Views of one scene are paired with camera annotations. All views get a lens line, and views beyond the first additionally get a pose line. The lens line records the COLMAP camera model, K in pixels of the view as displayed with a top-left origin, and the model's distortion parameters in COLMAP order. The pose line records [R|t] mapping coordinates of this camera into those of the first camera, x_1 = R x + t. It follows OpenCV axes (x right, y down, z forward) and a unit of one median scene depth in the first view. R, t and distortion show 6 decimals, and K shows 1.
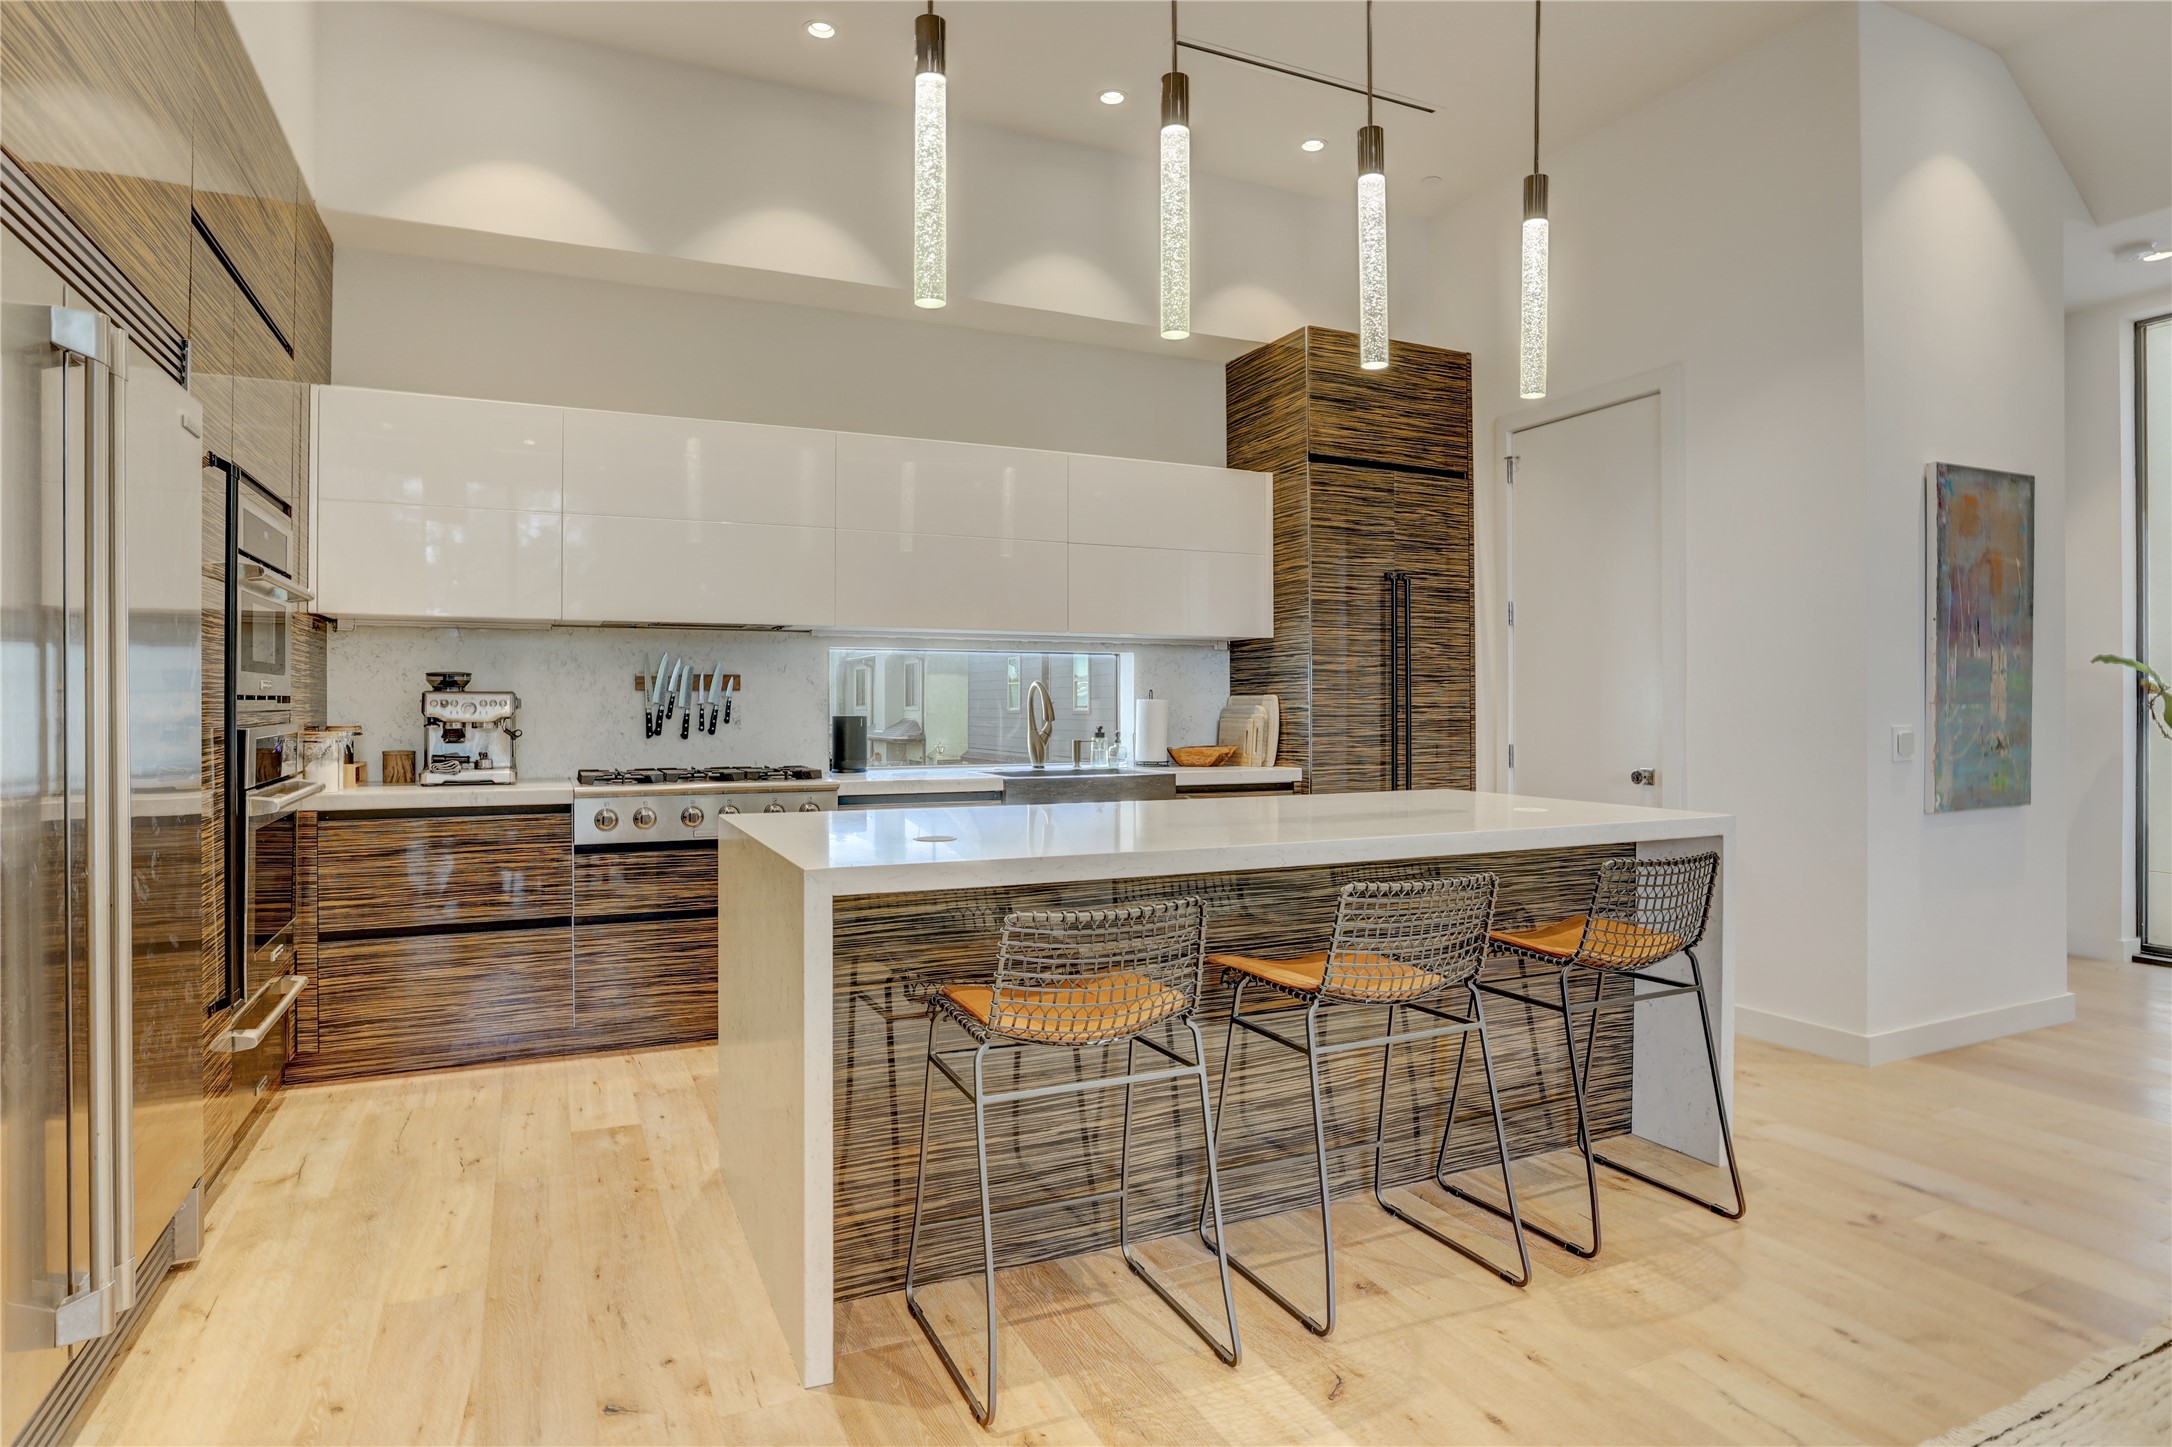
lens RADIAL K [[1184.1, 0, 1087.0], [0, 1184.1, 712.4], [0, 0, 1]] dist [-0.063166, 0.032740]
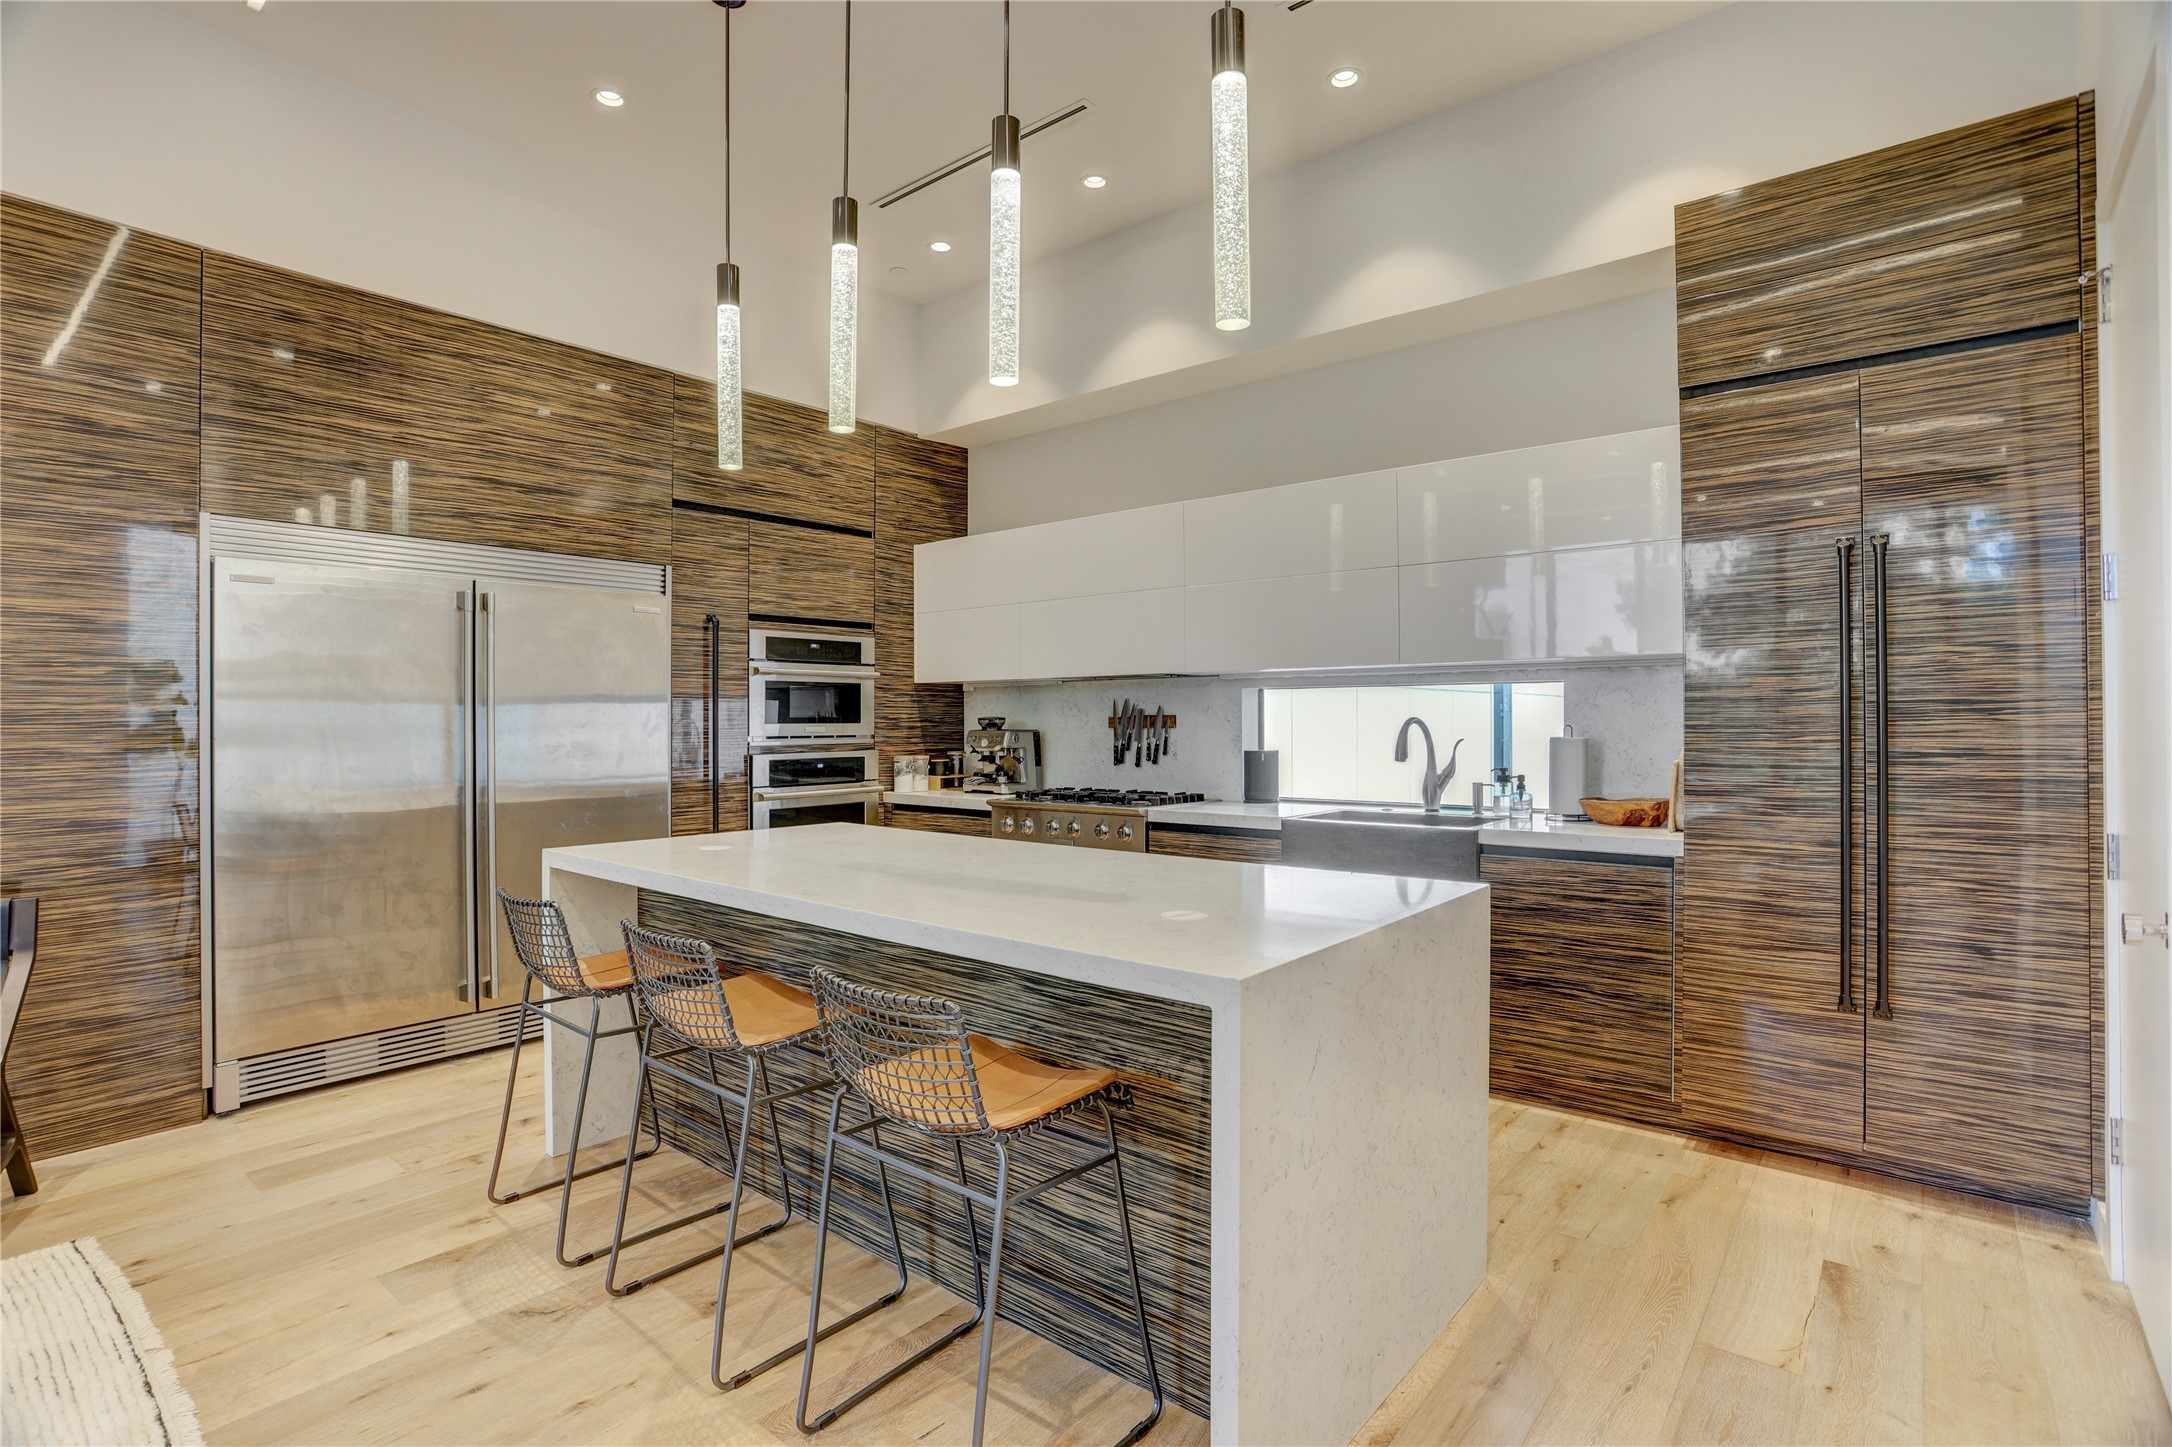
lens RADIAL K [[1051.8, 0, 1076.1], [0, 1051.8, 718.0], [0, 0, 1]] dist [-0.073775, 0.029413]
pose [[0.430073, -0.004707, -0.902782, 0.728109], [0.000094, 0.999987, -0.005169, -0.026804], [0.902794, 0.002139, 0.430068, 0.525655]]
